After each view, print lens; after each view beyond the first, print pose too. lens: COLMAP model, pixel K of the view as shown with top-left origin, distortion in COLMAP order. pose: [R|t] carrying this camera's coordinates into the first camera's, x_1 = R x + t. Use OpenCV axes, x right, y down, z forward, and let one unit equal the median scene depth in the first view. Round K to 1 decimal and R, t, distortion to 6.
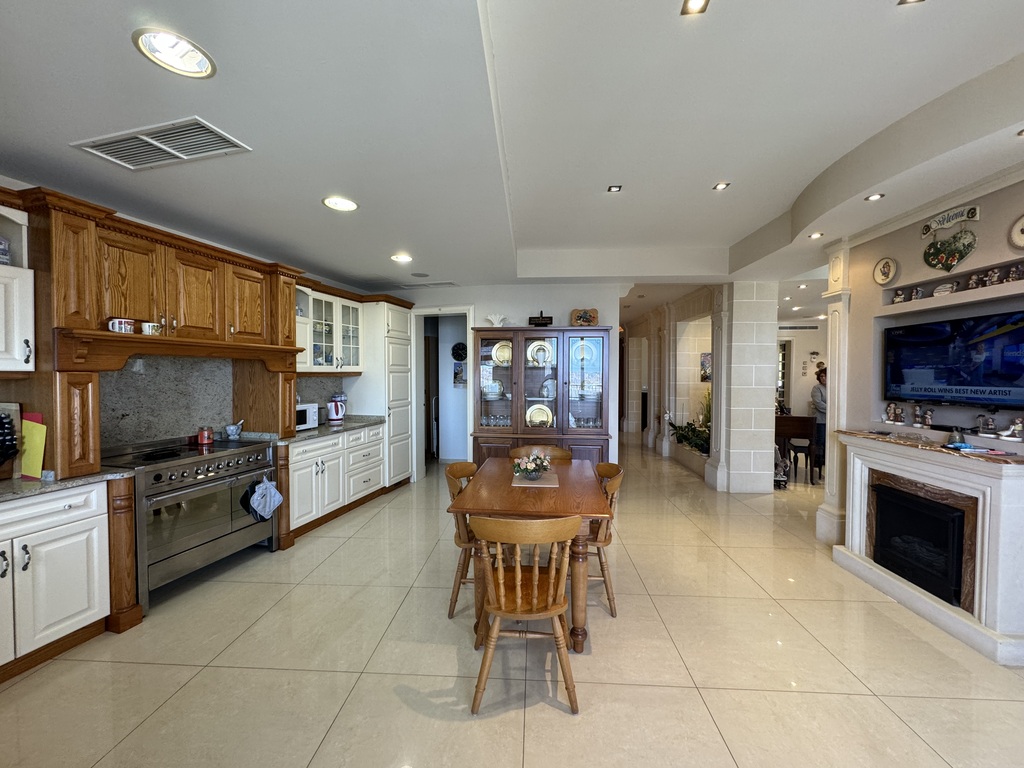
lens RADIAL K [[408.5, 0, 512.0], [0, 408.5, 384.0], [0, 0, 1]] dist [-0.000485, 0.000026]
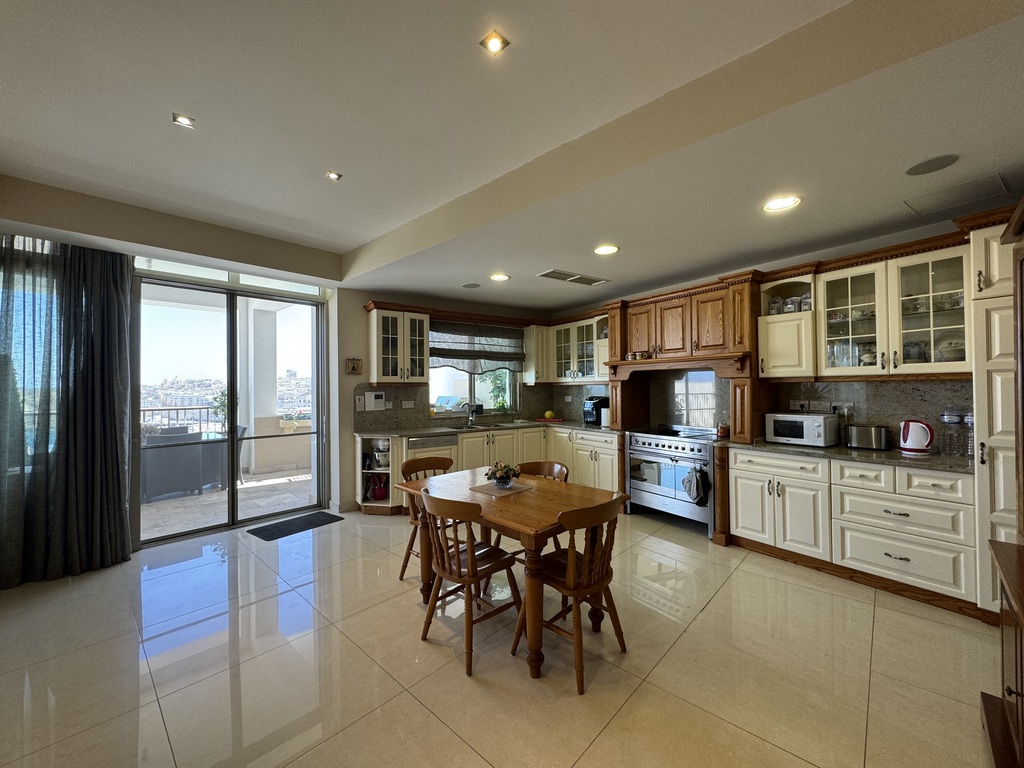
lens RADIAL K [[408.5, 0, 512.0], [0, 408.5, 384.0], [0, 0, 1]] dist [-0.000485, 0.000026]
pose [[-0.637446, -0.000304, -0.770495, 0.703353], [-0.010067, 0.999918, 0.007933, -0.019806], [0.770429, 0.012813, -0.637397, 1.452165]]
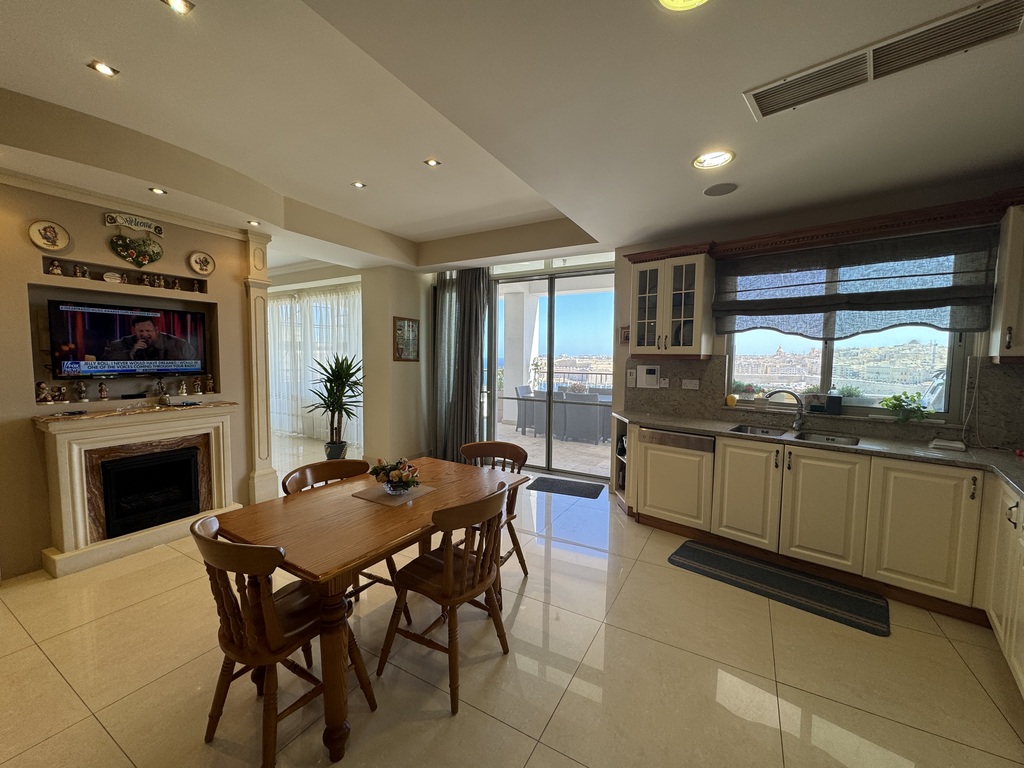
lens RADIAL K [[408.5, 0, 512.0], [0, 408.5, 384.0], [0, 0, 1]] dist [-0.000485, 0.000026]
pose [[-0.893605, -0.039673, 0.447098, -0.419818], [0.001318, 0.995850, 0.091000, -0.032270], [-0.448852, 0.081907, -0.889844, 1.388304]]
